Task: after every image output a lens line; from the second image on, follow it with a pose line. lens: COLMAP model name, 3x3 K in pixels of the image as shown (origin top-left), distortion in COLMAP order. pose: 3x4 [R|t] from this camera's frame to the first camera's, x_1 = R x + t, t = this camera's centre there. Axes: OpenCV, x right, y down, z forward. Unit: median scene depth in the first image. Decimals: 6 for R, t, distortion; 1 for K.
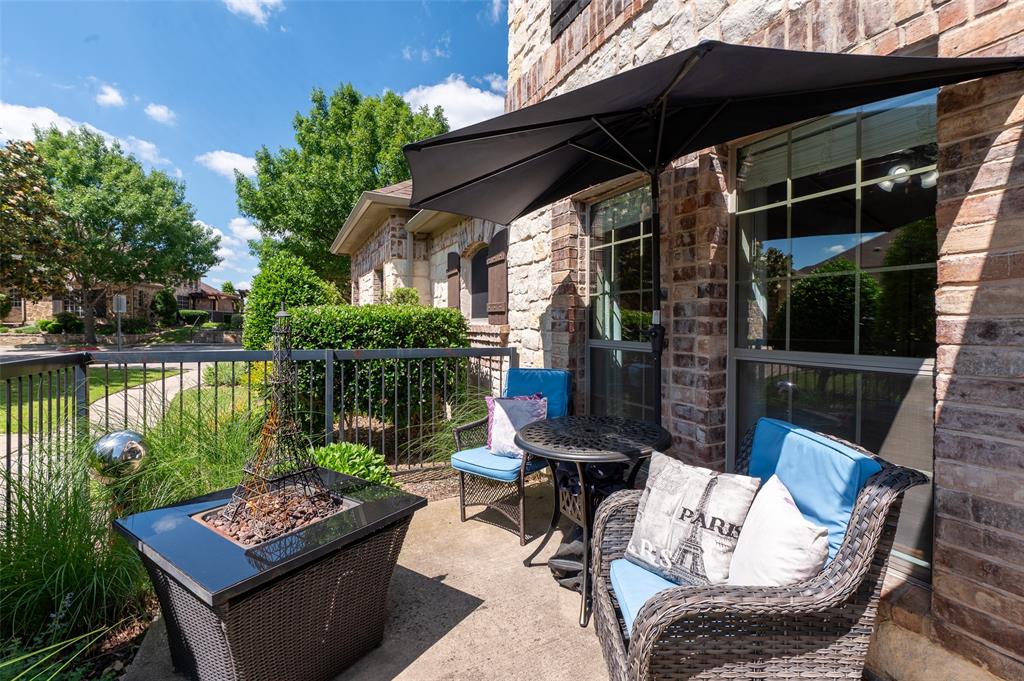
lens RADIAL K [[460.1, 0, 509.2], [0, 460.1, 331.7], [0, 0, 1]] dist [-0.016285, 0.001507]
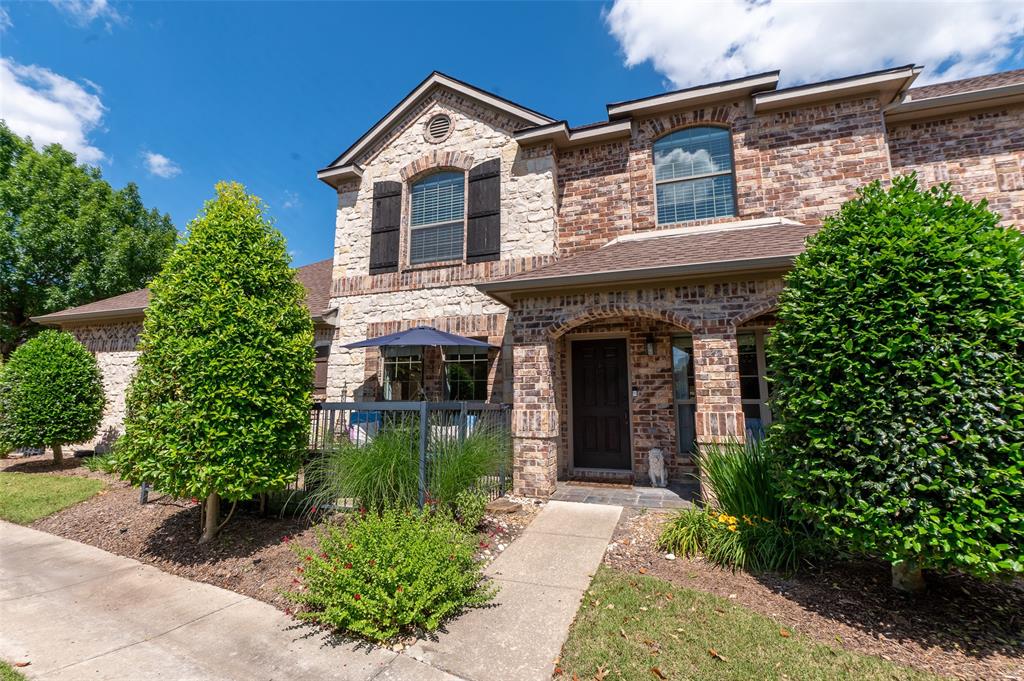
lens RADIAL K [[460.1, 0, 512.0], [0, 460.1, 339.2], [0, 0, 1]] dist [-0.016285, 0.001507]
pose [[0.709319, 0.103983, 0.697176, -1.370243], [0.010997, 0.987307, -0.158445, 0.116787], [-0.704802, 0.120055, 0.699172, -1.563041]]
